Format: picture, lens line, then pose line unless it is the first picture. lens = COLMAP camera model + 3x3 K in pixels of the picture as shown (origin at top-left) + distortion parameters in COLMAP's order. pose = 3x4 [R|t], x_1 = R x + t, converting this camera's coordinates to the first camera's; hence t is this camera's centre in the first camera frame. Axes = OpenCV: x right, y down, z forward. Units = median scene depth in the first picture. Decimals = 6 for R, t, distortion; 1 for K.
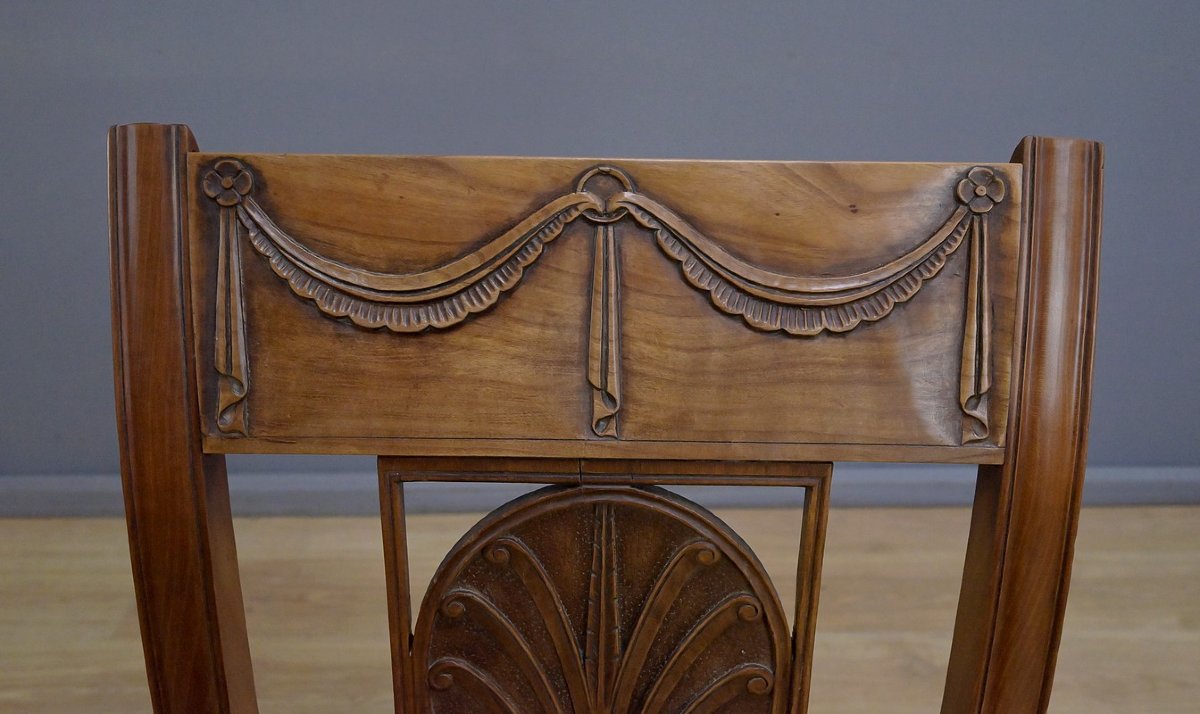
lens RADIAL K [[877.1, 0, 599.6], [0, 877.1, 325.6], [0, 0, 1]] dist [0.005715, 0.001218]
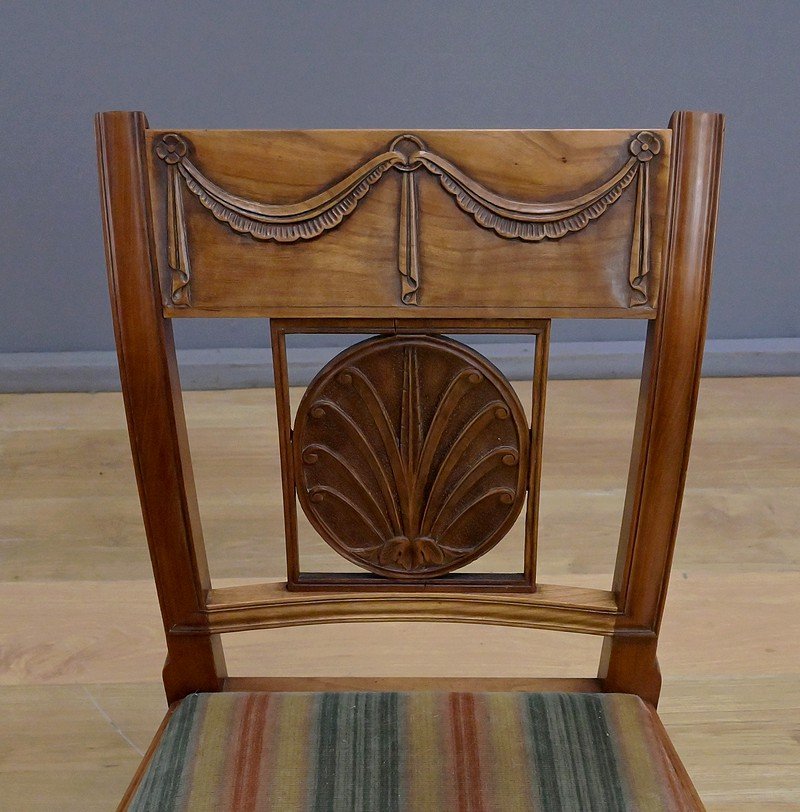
lens RADIAL K [[1142.5, 0, 400.0], [0, 1142.5, 406.0], [0, 0, 1]] dist [0.005283, -0.036595]
pose [[0.999499, -0.008731, -0.030431, 0.051267], [0.014698, 0.979326, 0.201753, -0.117636], [0.028041, -0.202099, 0.978964, -1.115683]]
